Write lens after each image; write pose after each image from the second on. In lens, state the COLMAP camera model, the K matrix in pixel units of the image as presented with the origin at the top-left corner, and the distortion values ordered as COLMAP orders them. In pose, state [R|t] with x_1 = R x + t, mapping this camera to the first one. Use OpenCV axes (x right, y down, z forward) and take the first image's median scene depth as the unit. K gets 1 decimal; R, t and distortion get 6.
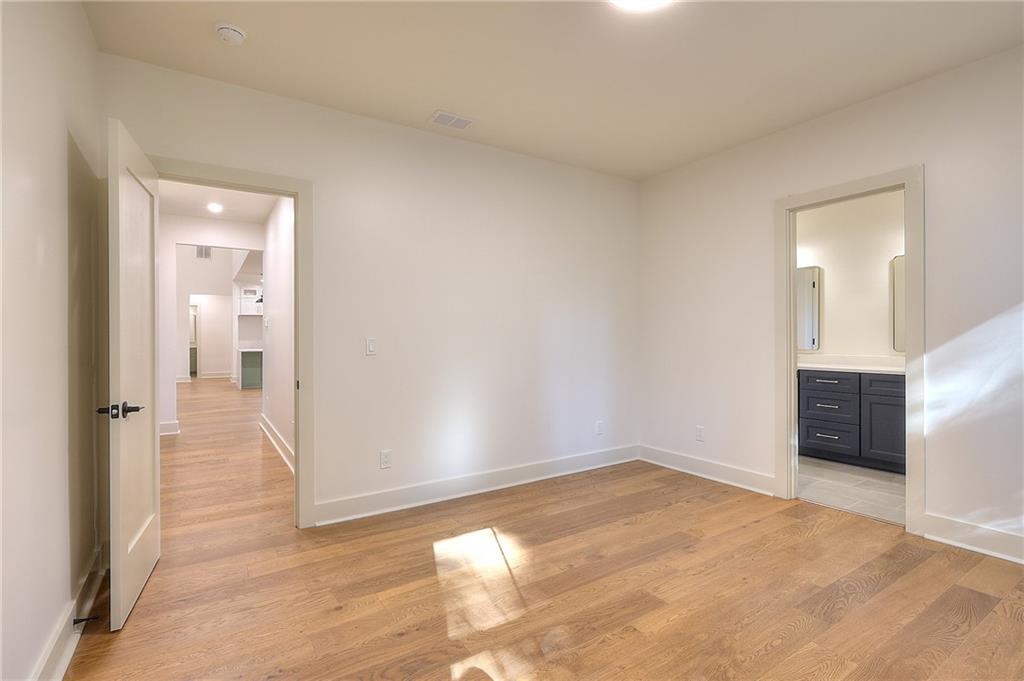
lens RADIAL K [[479.1, 0, 510.5], [0, 479.1, 338.4], [0, 0, 1]] dist [-0.007903, 0.003071]
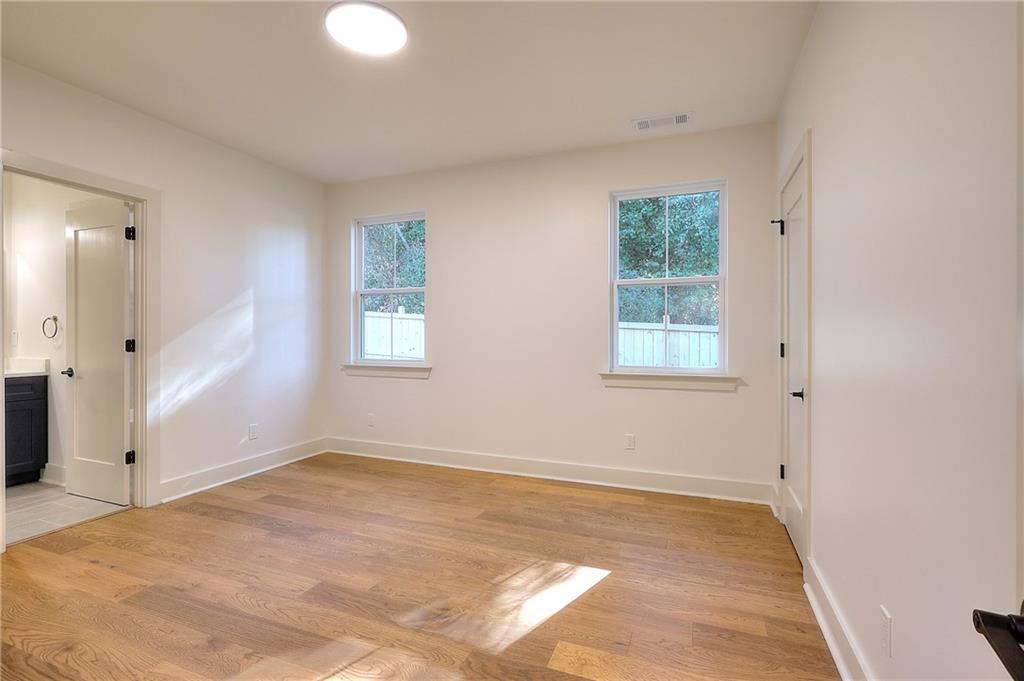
lens RADIAL K [[479.1, 0, 507.7], [0, 479.1, 336.3], [0, 0, 1]] dist [-0.007903, 0.003071]
pose [[-0.579242, -0.000930, 0.815155, -0.673199], [0.002843, 0.999991, 0.003161, -0.004818], [-0.815151, 0.004148, -0.579234, 1.078133]]
